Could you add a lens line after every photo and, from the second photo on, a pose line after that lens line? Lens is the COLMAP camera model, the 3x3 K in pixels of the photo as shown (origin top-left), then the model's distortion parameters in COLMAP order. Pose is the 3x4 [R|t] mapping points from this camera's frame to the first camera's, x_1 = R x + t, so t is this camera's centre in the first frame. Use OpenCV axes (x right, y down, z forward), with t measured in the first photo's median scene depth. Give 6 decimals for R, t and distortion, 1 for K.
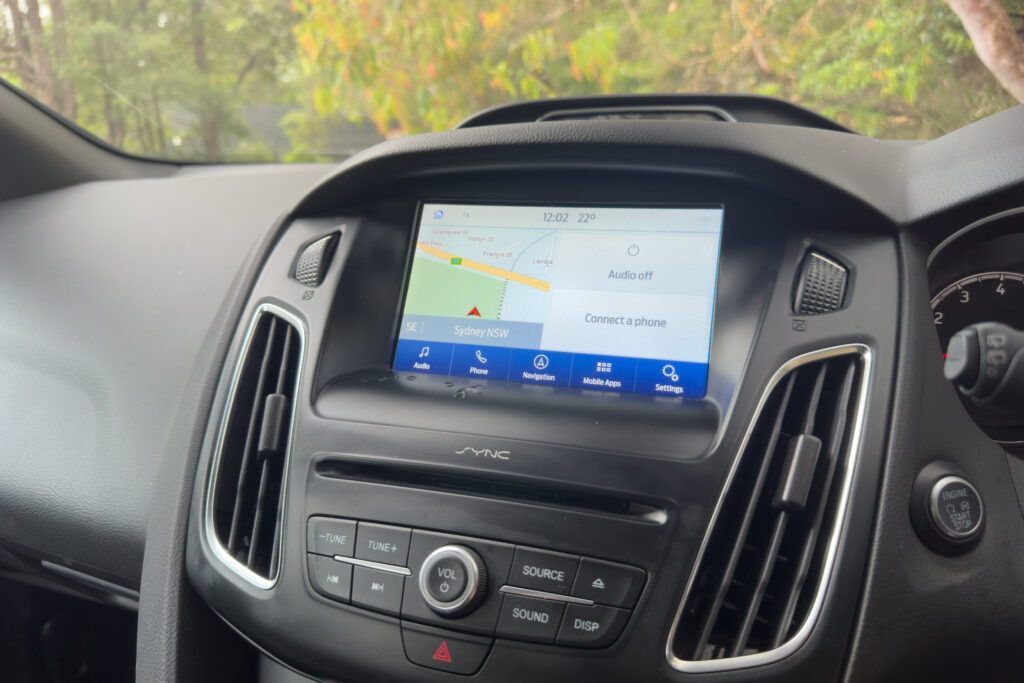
lens RADIAL K [[706.8, 0, 512.0], [0, 706.8, 341.5], [0, 0, 1]] dist [0.053556, -0.107031]
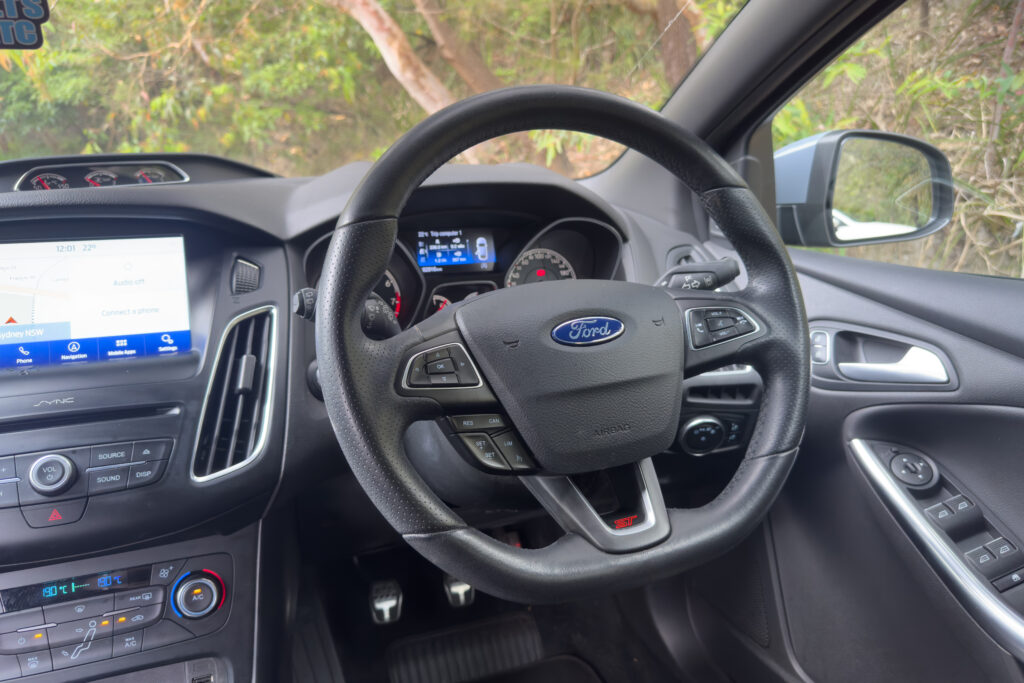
lens RADIAL K [[720.5, 0, 509.8], [0, 720.5, 335.4], [0, 0, 1]] dist [0.079516, -0.111376]
pose [[0.773885, -0.153725, 0.614387, -0.231214], [0.146274, 0.987250, 0.062771, 0.052252], [-0.616203, 0.041291, 0.786504, -0.943810]]
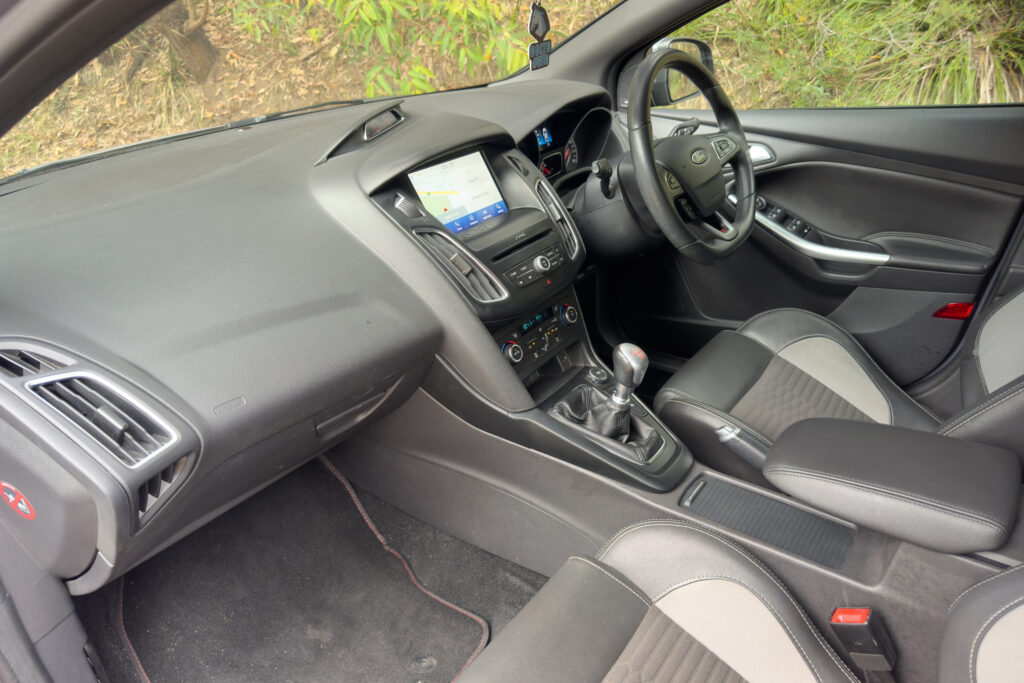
lens RADIAL K [[720.5, 0, 509.8], [0, 720.5, 335.4], [0, 0, 1]] dist [0.079516, -0.111376]
pose [[0.312920, -0.426239, 0.848765, -3.143892], [0.287799, 0.894183, 0.342942, -0.607350], [-0.905126, 0.136960, 0.402478, -0.290383]]
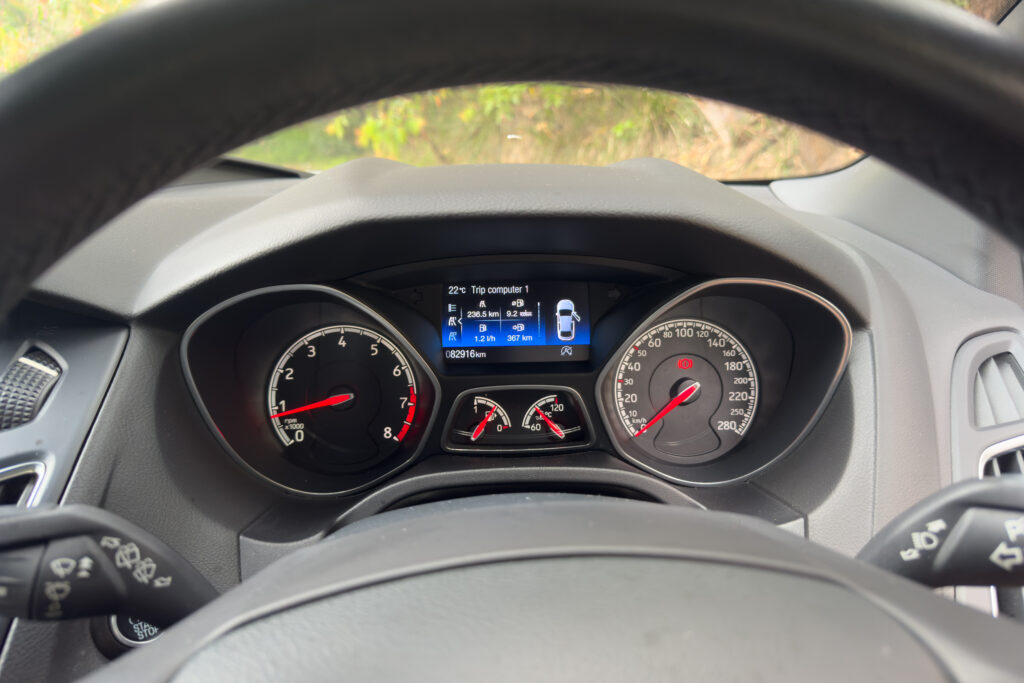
lens RADIAL K [[720.5, 0, 509.8], [0, 720.5, 335.4], [0, 0, 1]] dist [0.079516, -0.111376]
pose [[0.942131, -0.098445, 0.320466, 0.789465], [0.084299, 0.994765, 0.057756, -0.169528], [-0.324474, -0.027399, 0.945498, -0.138996]]
